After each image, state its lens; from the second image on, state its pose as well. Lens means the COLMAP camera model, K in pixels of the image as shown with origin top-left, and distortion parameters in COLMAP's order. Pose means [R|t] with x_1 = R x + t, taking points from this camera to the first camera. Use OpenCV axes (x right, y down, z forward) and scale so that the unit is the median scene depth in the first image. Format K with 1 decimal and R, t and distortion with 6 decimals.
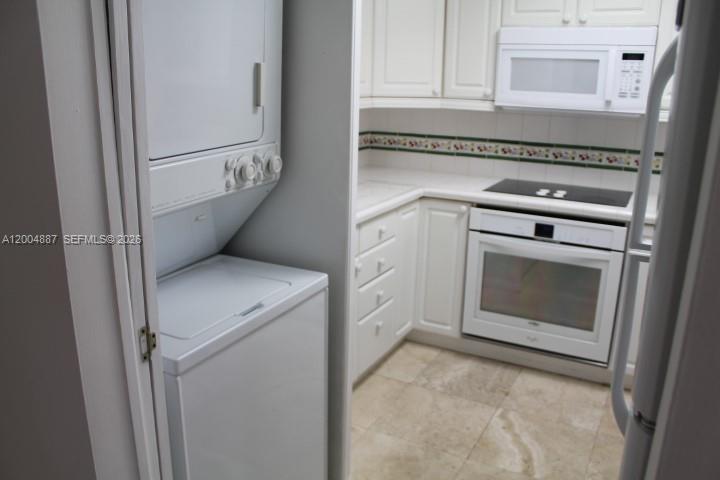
lens RADIAL K [[600.0, 0, 360.0], [0, 600.0, 240.0], [0, 0, 1]] dist [-0.163213, 0.152016]
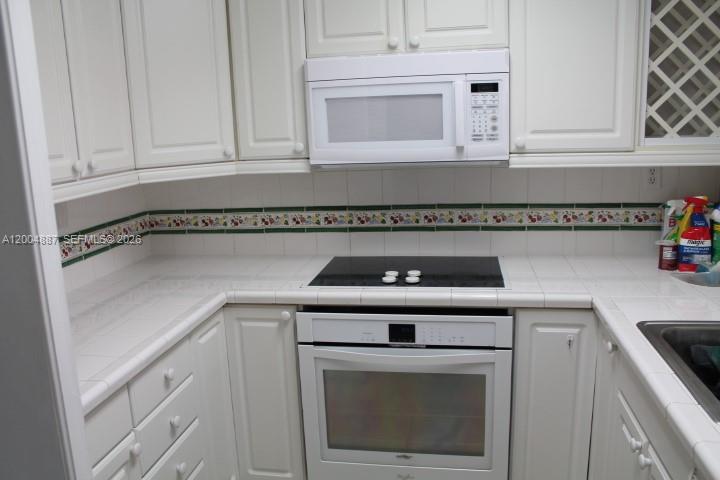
lens RADIAL K [[600.0, 0, 360.0], [0, 600.0, 240.0], [0, 0, 1]] dist [-0.163213, 0.152016]
pose [[0.946543, -0.116347, 0.300866, 0.052490], [0.139093, 0.988737, -0.055244, -0.085962], [-0.291050, 0.094139, 0.952065, 0.284545]]
